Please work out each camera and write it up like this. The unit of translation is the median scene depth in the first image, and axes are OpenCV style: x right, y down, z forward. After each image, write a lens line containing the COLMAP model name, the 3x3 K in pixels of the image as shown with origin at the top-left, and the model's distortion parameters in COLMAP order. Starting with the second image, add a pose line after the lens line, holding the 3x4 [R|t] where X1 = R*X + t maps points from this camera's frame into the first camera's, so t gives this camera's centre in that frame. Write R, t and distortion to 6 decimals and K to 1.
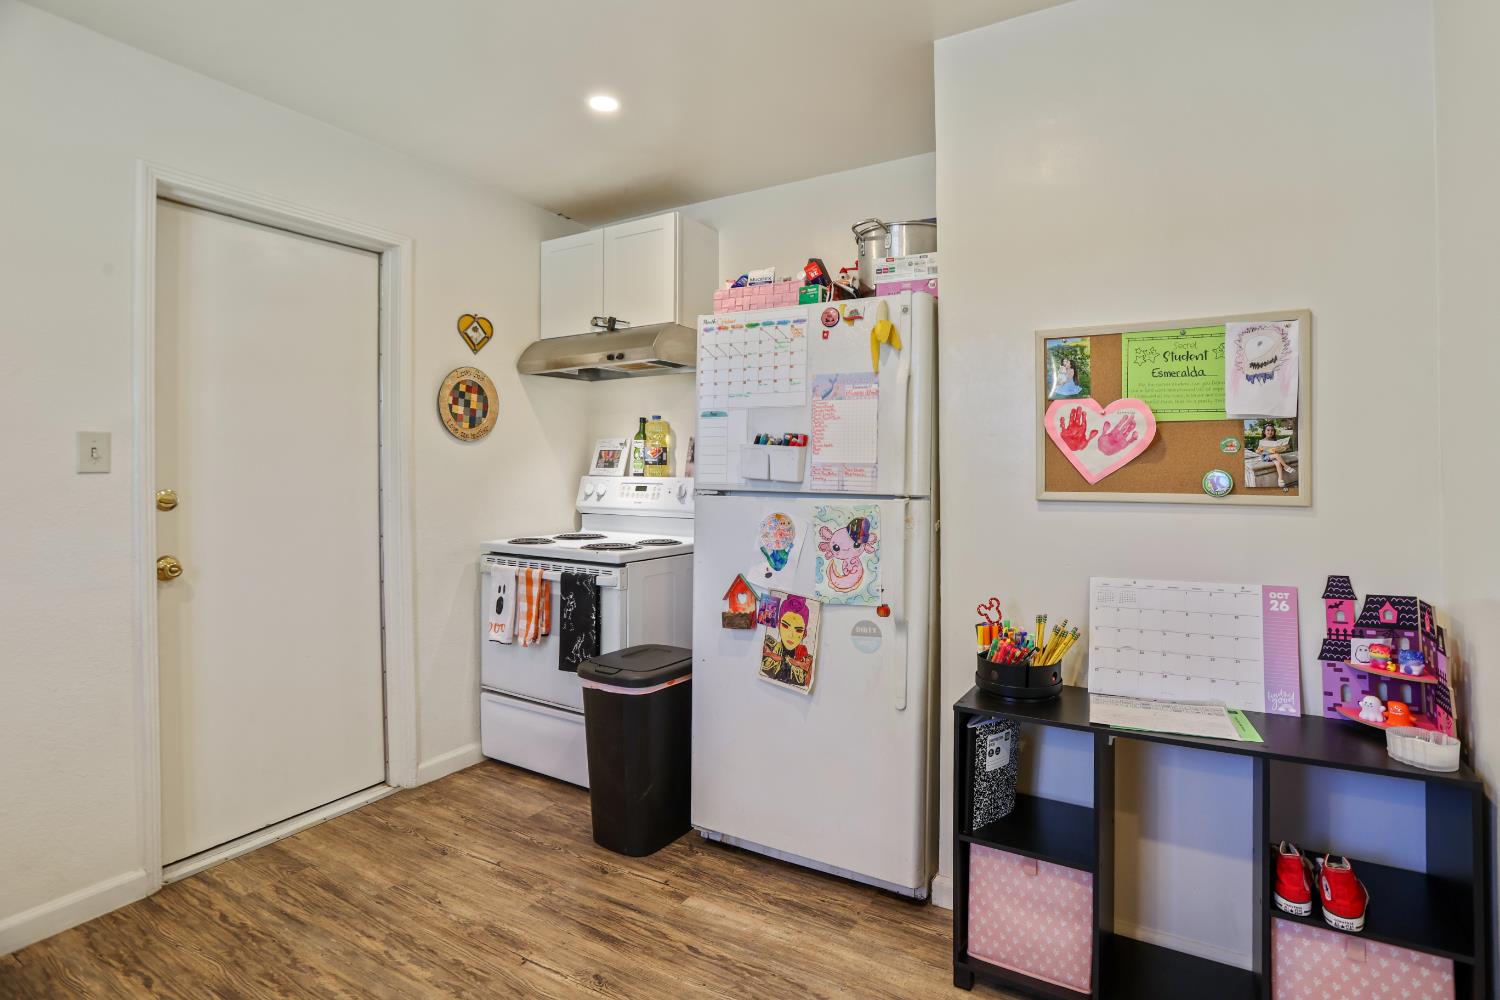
lens RADIAL K [[731.9, 0, 764.8], [0, 731.9, 478.8], [0, 0, 1]] dist [-0.061223, 0.026882]
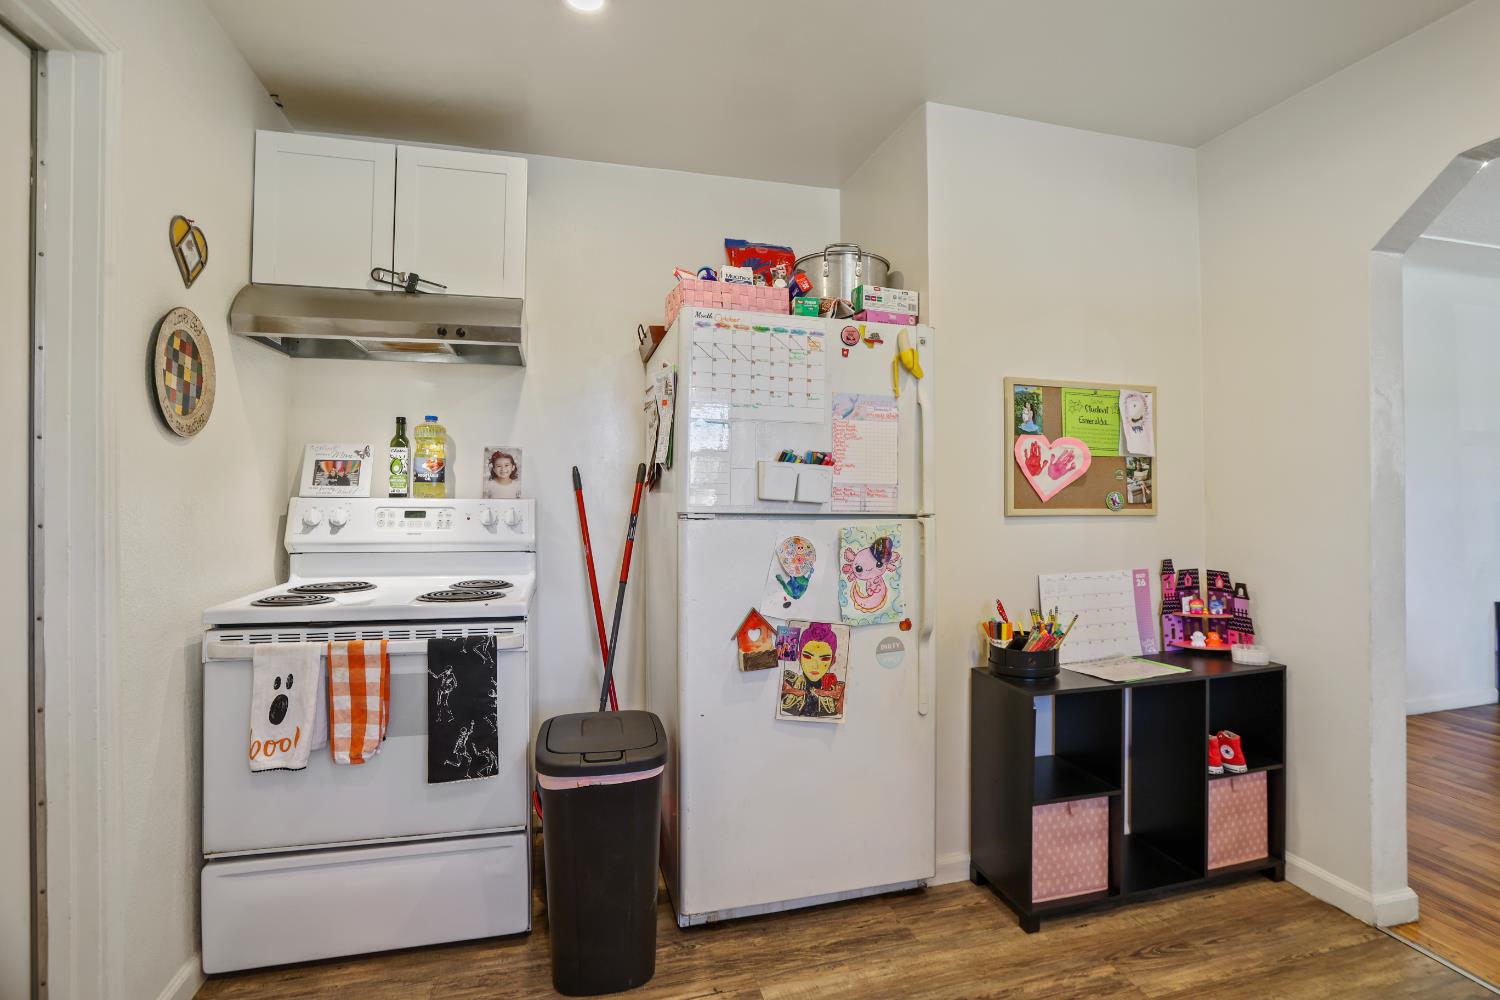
lens RADIAL K [[723.6, 0, 771.6], [0, 723.6, 494.0], [0, 0, 1]] dist [-0.069790, 0.031339]
pose [[0.698322, 0.000320, 0.715783, -0.675507], [0.004628, 0.999977, -0.004962, -0.002761], [-0.715768, 0.006778, 0.698305, 0.391451]]
